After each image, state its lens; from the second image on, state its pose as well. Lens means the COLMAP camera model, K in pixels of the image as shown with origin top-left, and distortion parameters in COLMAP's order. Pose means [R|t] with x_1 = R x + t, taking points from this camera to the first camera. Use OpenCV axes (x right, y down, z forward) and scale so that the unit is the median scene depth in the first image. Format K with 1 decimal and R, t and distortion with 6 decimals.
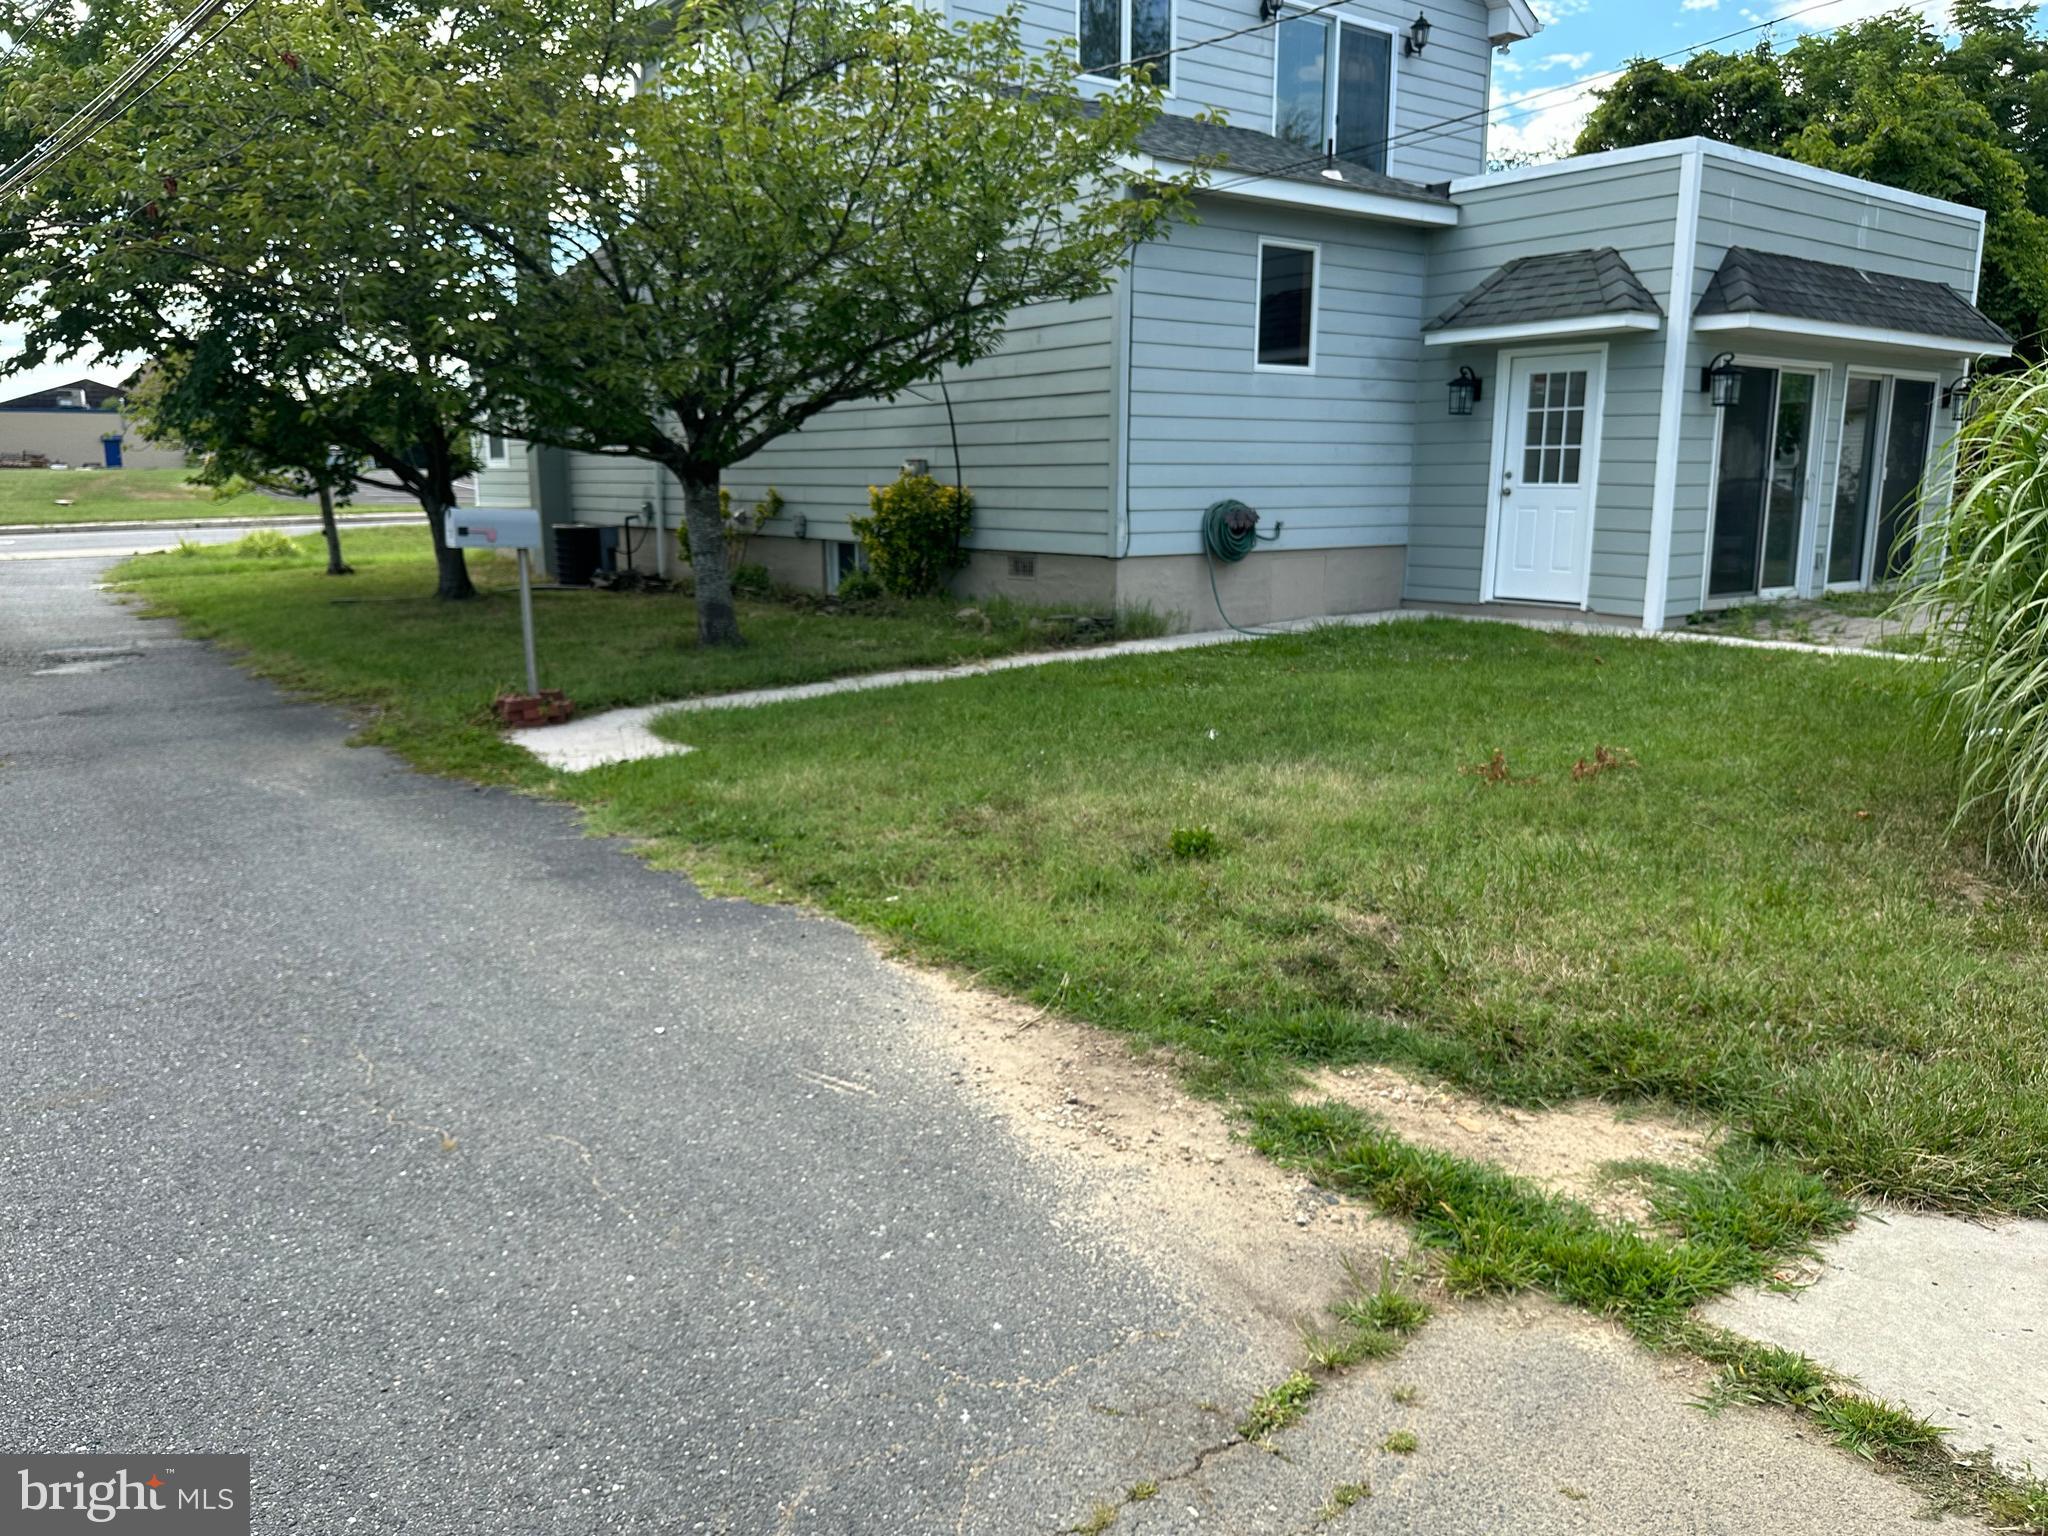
lens RADIAL K [[1397.1, 0, 1021.9], [0, 1397.1, 775.6], [0, 0, 1]] dist [0.008860, -0.046242]
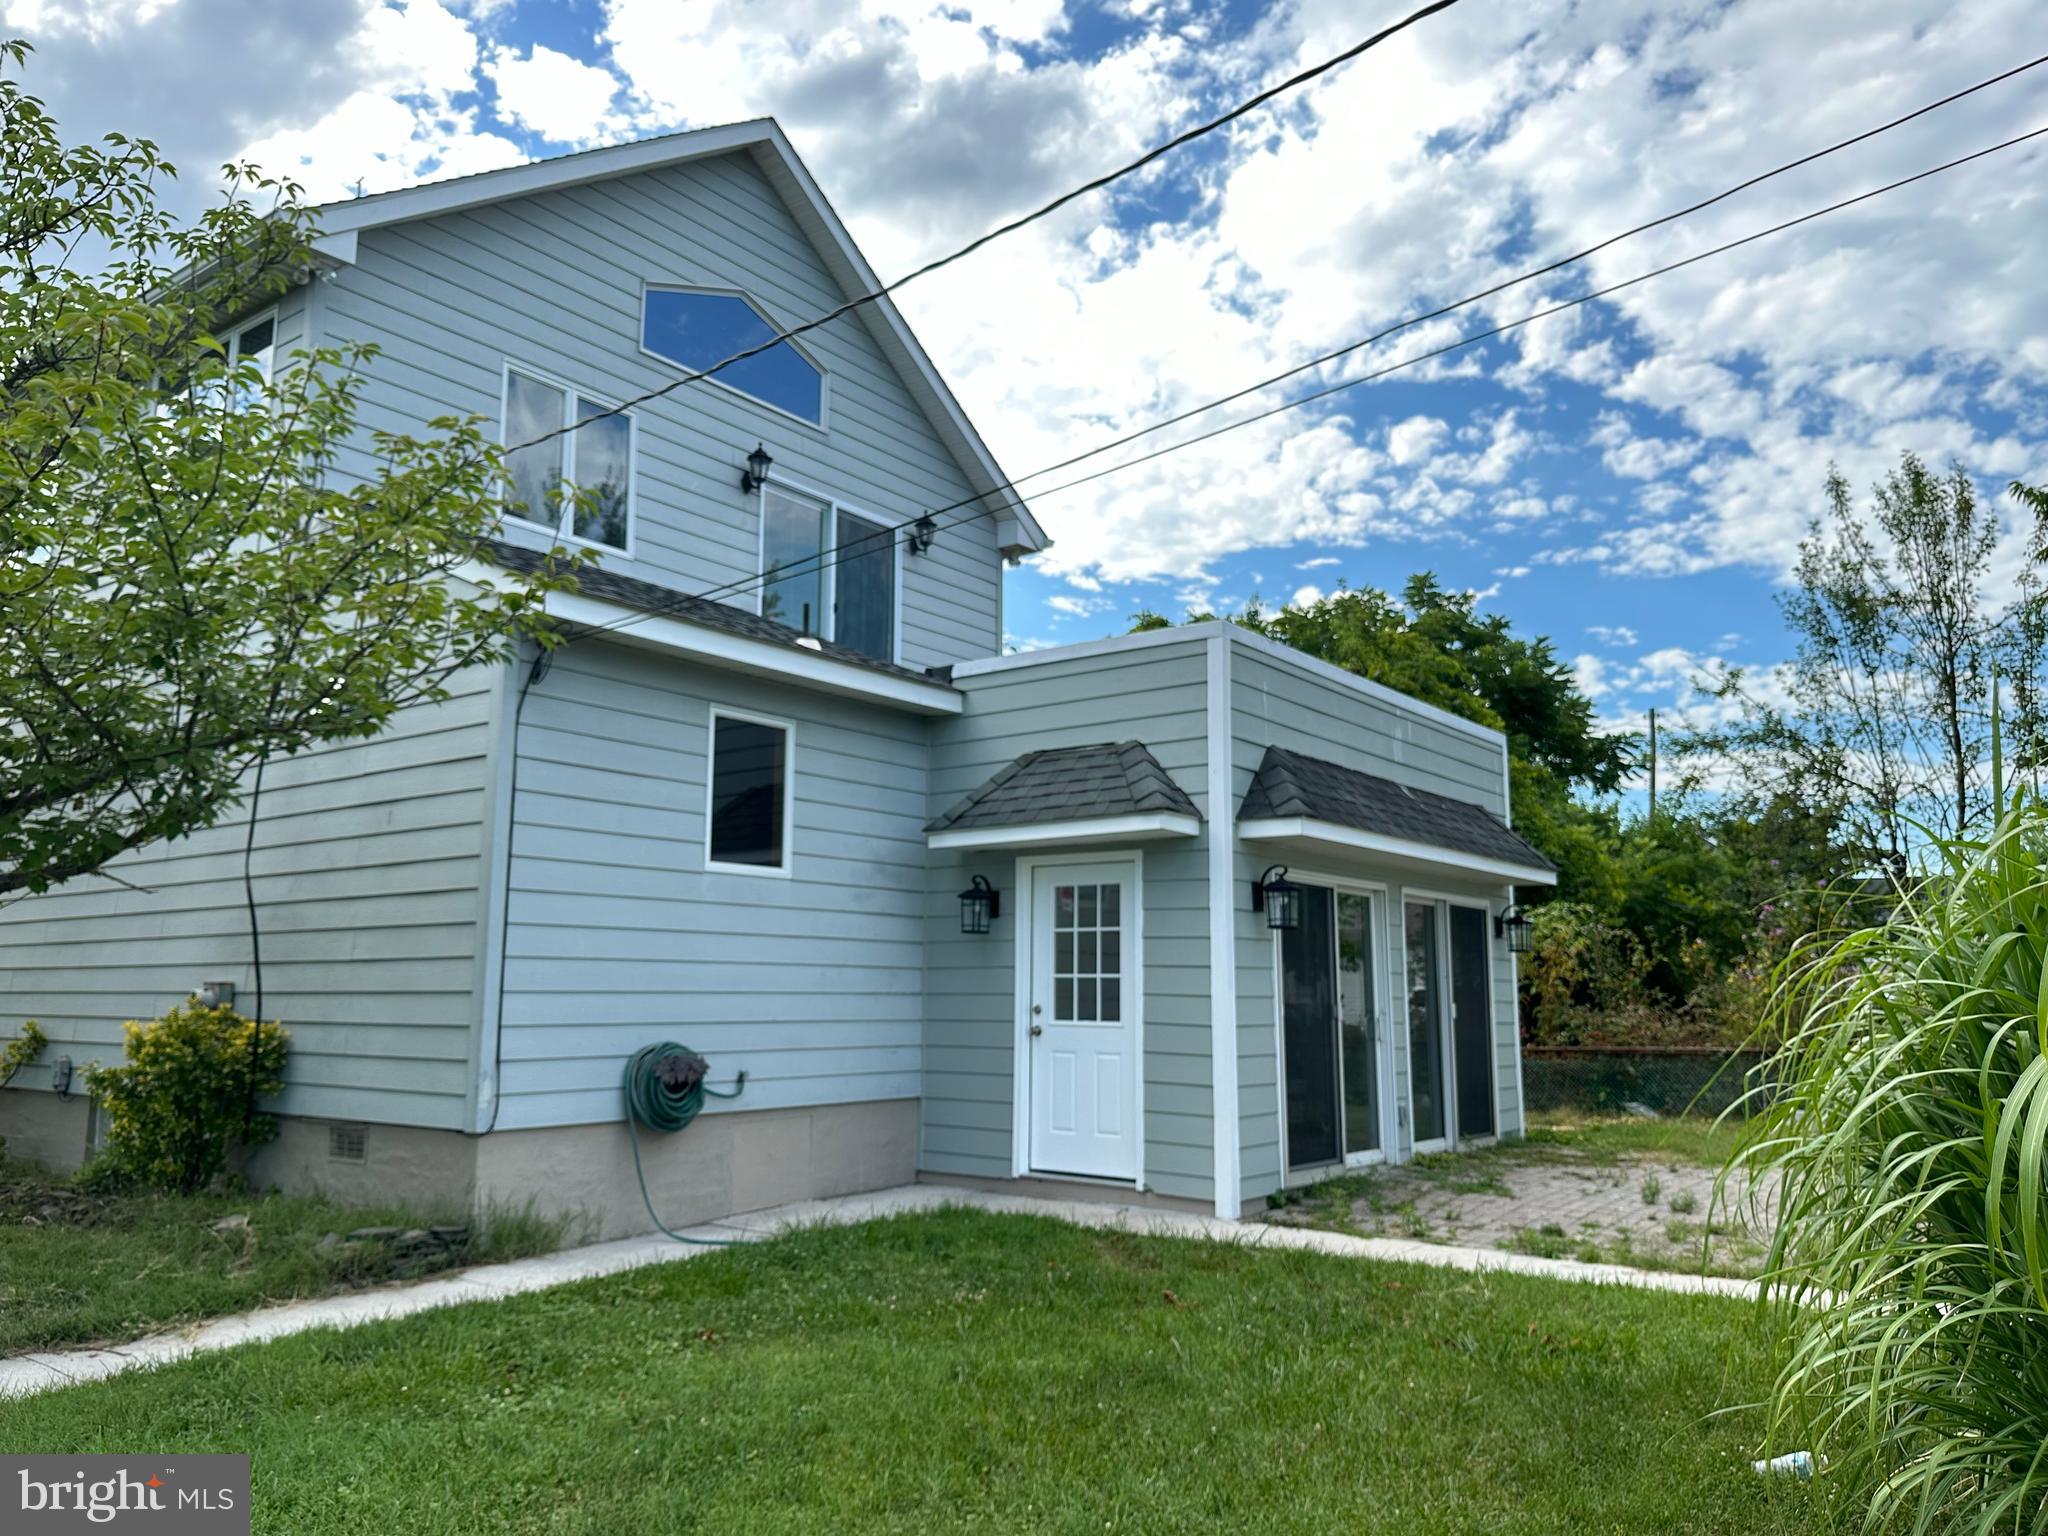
lens RADIAL K [[1460.7, 0, 1018.1], [0, 1460.7, 770.2], [0, 0, 1]] dist [0.050031, -0.002503]
pose [[0.954524, 0.055844, 0.292856, 0.092894], [0.052386, 0.935600, -0.349153, -0.056462], [-0.293495, 0.348616, 0.890128, 0.231093]]
